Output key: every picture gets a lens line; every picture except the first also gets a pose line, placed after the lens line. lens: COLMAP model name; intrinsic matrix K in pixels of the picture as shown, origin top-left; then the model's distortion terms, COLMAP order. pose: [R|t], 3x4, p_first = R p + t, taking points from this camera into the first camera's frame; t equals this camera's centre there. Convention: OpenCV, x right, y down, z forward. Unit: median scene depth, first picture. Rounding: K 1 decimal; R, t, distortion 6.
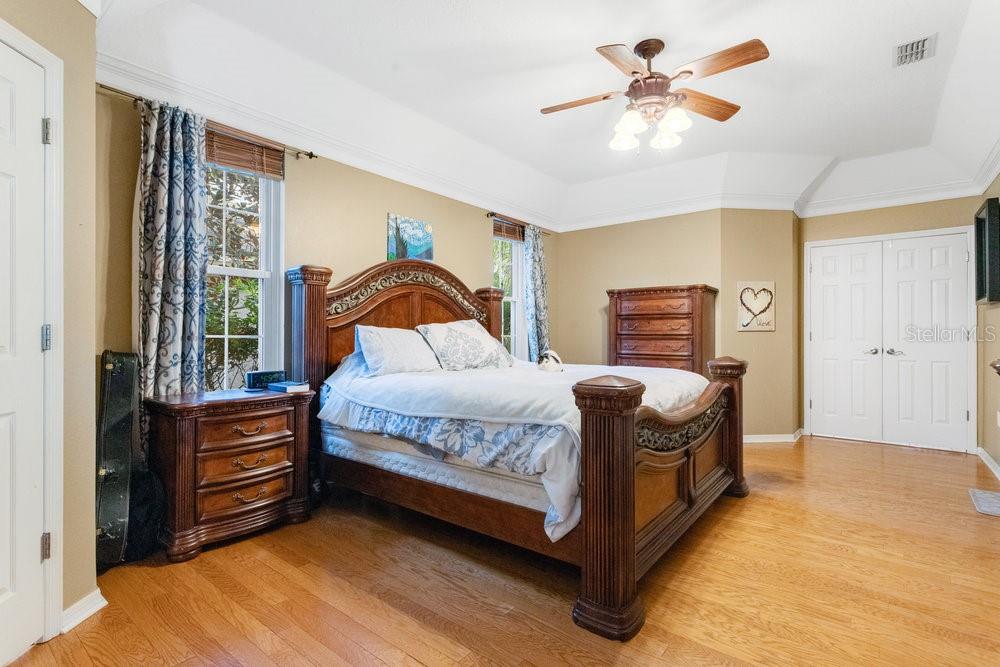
lens RADIAL K [[478.7, 0, 501.6], [0, 478.7, 331.7], [0, 0, 1]] dist [0.004249, 0.001118]
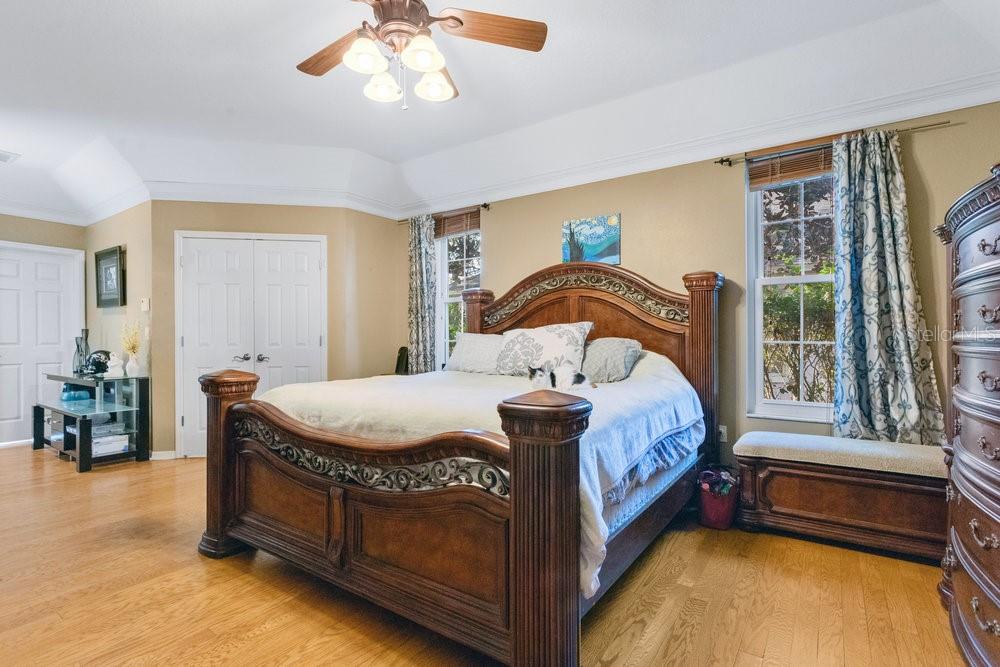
lens RADIAL K [[478.7, 0, 502.0], [0, 478.7, 335.3], [0, 0, 1]] dist [0.004249, 0.001118]
pose [[0.055204, -0.008292, -0.998441, 0.860595], [-0.000630, 0.999965, -0.008340, 0.004795], [0.998475, 0.001089, 0.055197, 0.894859]]
